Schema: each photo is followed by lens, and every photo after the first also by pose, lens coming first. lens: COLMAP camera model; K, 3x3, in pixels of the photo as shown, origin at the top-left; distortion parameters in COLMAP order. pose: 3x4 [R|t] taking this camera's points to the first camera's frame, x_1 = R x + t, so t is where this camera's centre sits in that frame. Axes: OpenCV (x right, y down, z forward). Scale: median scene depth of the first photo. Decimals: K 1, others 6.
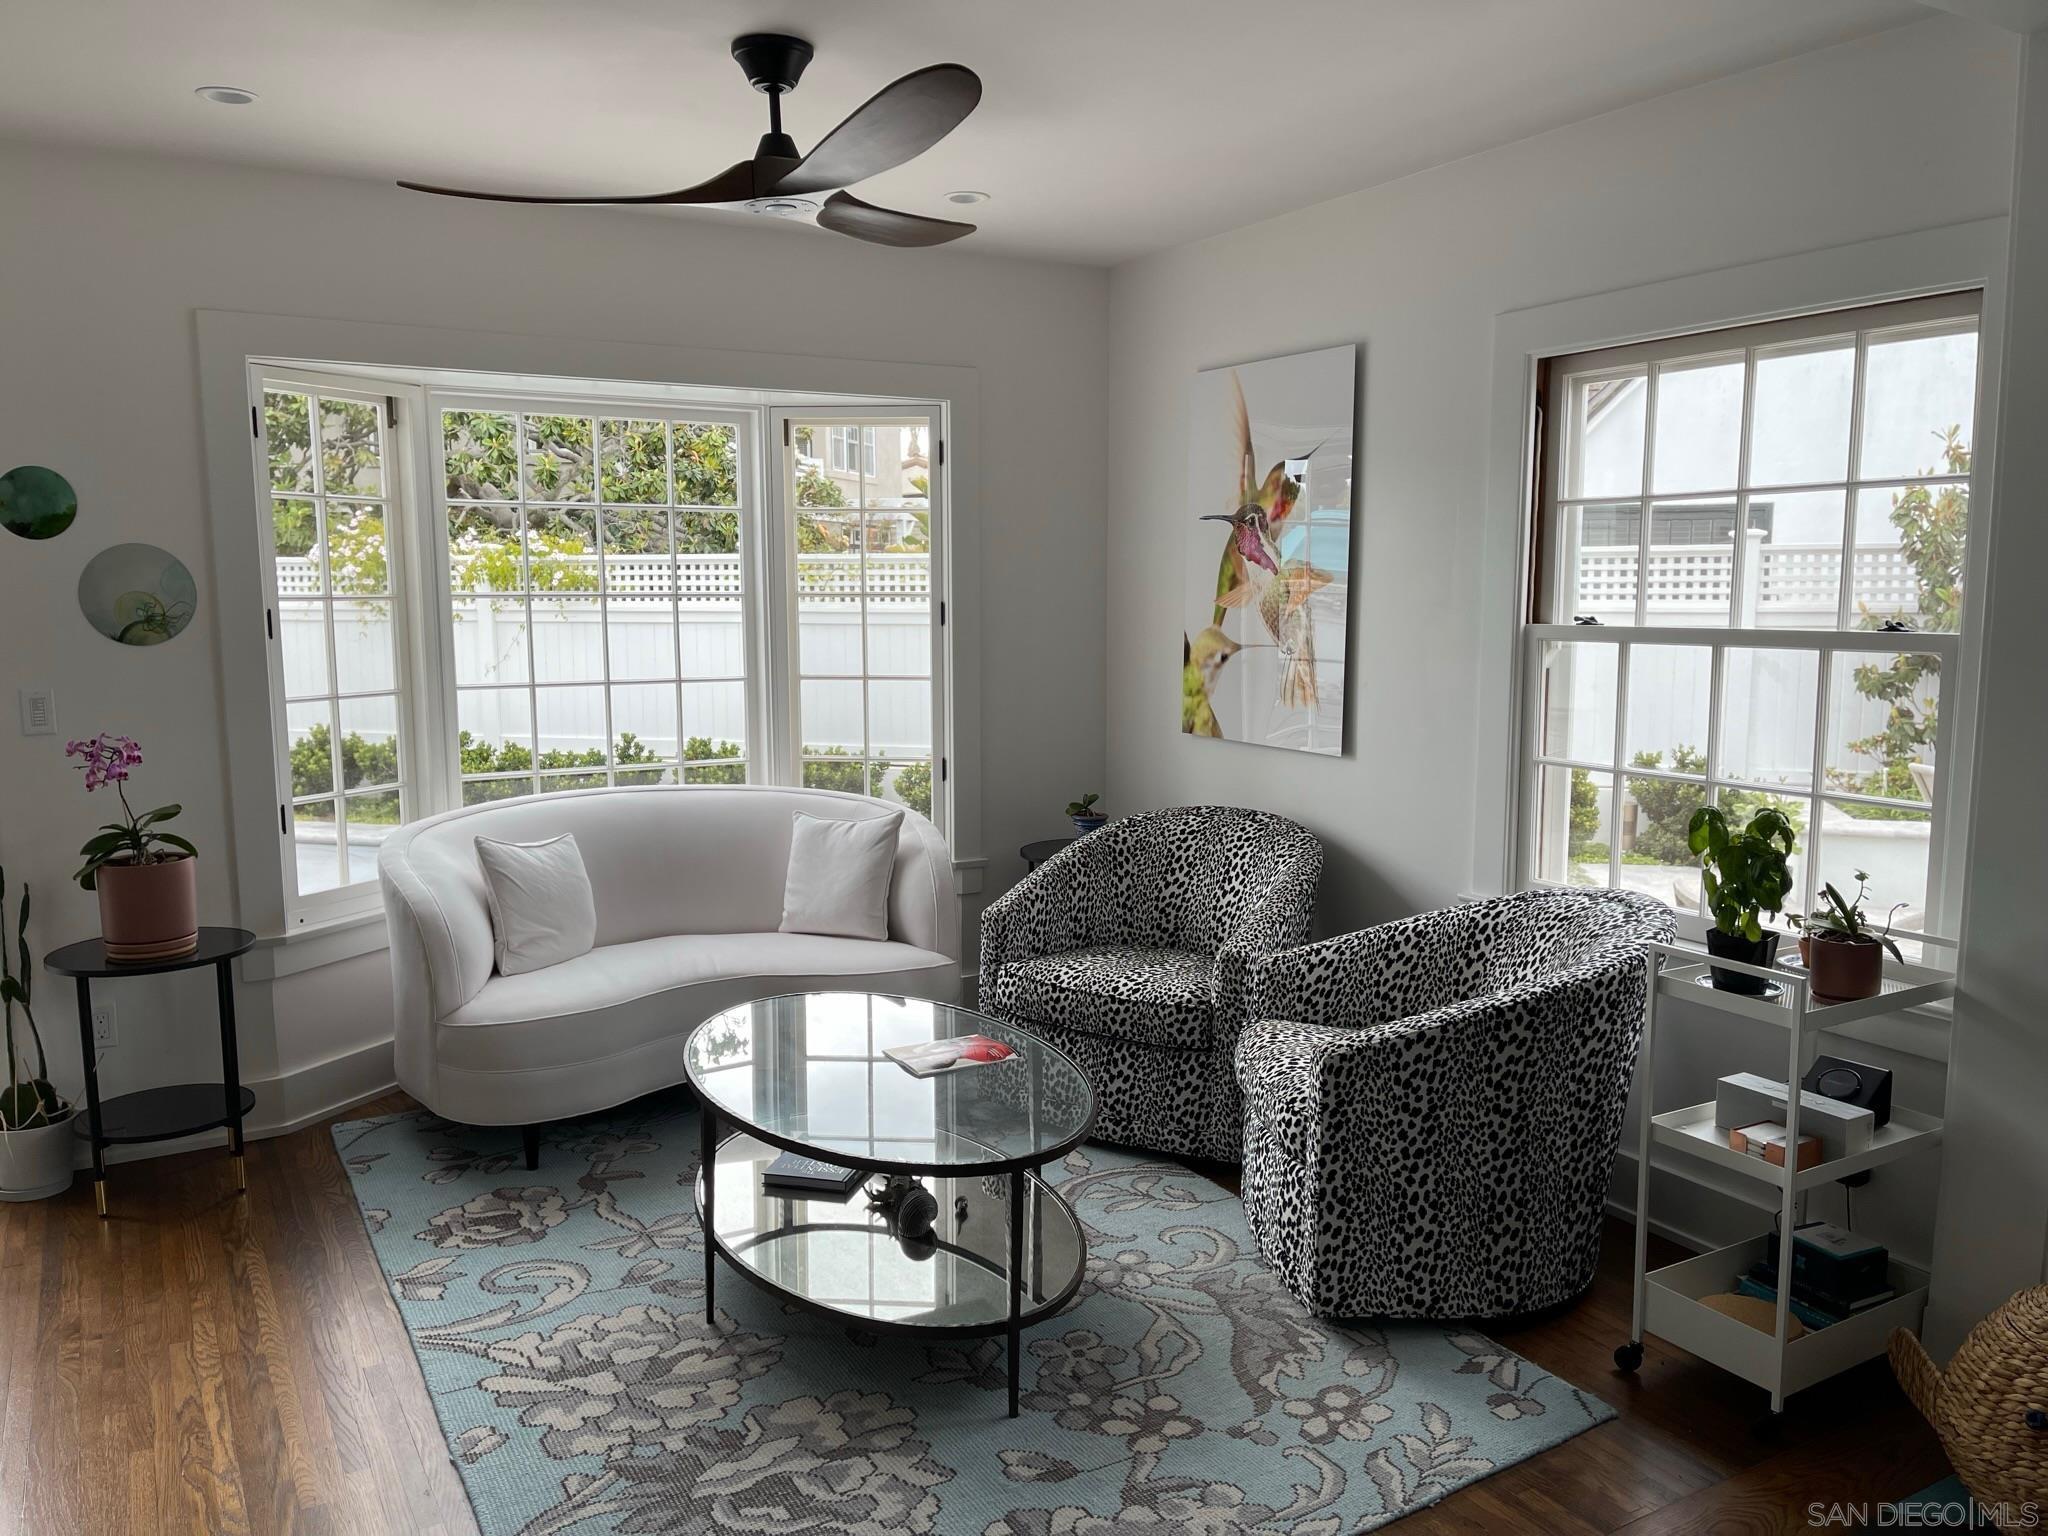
lens RADIAL K [[1584.4, 0, 1036.0], [0, 1584.4, 778.0], [0, 0, 1]] dist [0.054080, -0.035504]
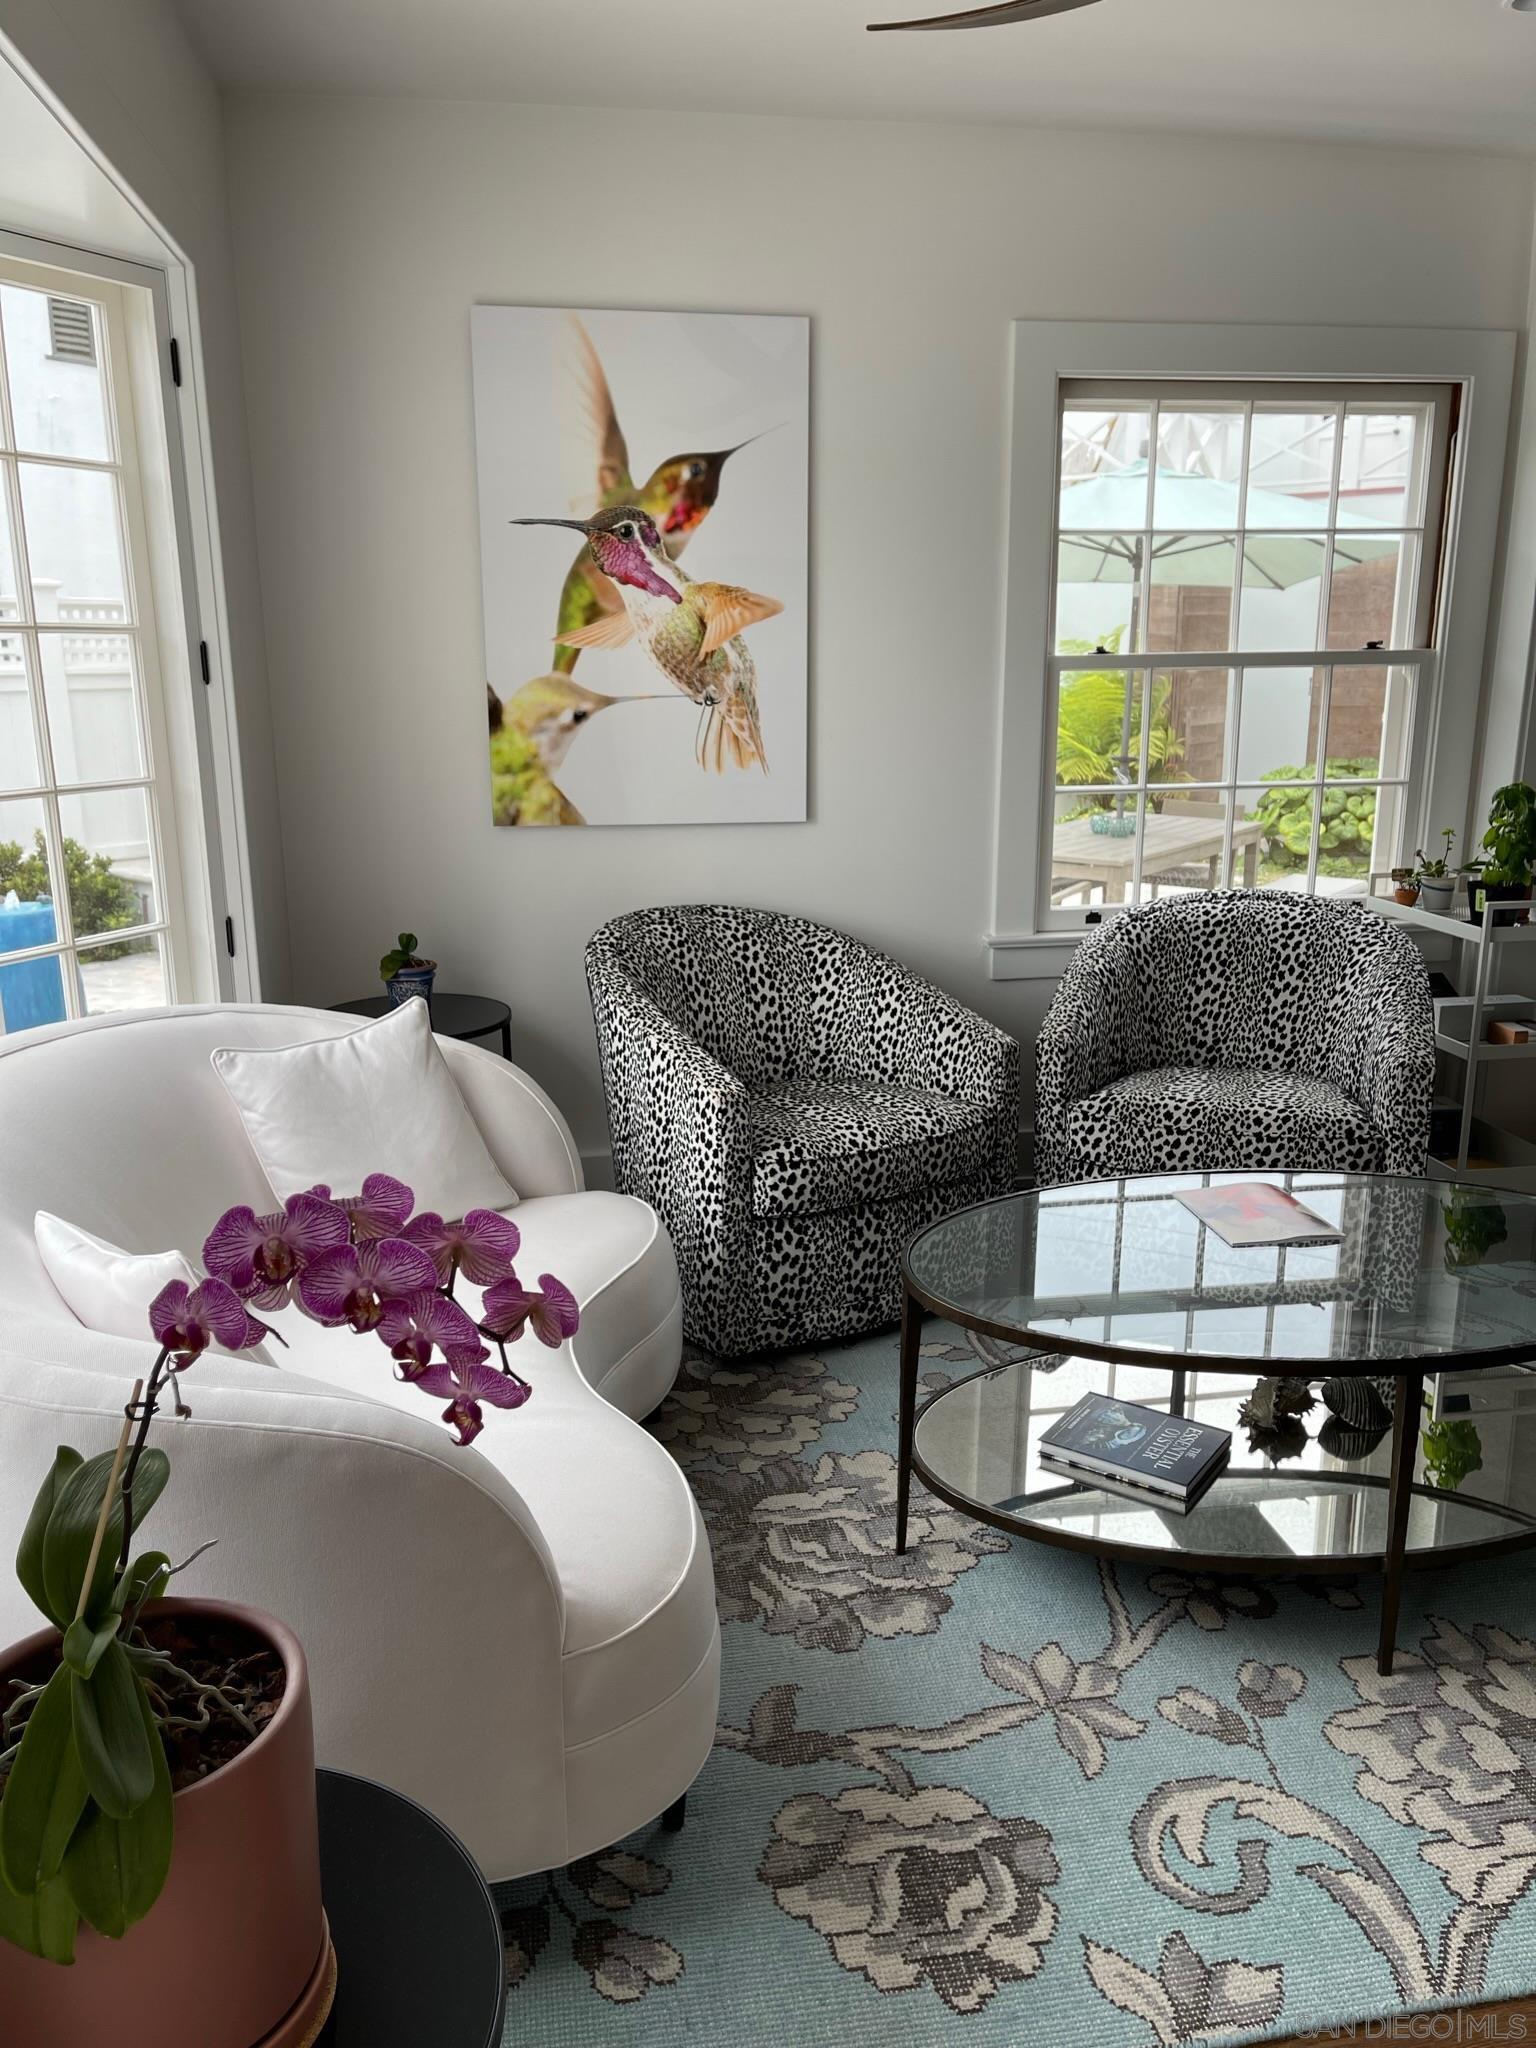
lens RADIAL K [[1584.4, 0, 775.8], [0, 1584.4, 1021.1], [0, 0, 1]] dist [0.054080, -0.035504]
pose [[0.337195, -0.207813, 0.918212, -0.590741], [0.125480, 0.976551, 0.174937, -0.056759], [-0.933035, 0.056229, 0.355364, 0.674895]]
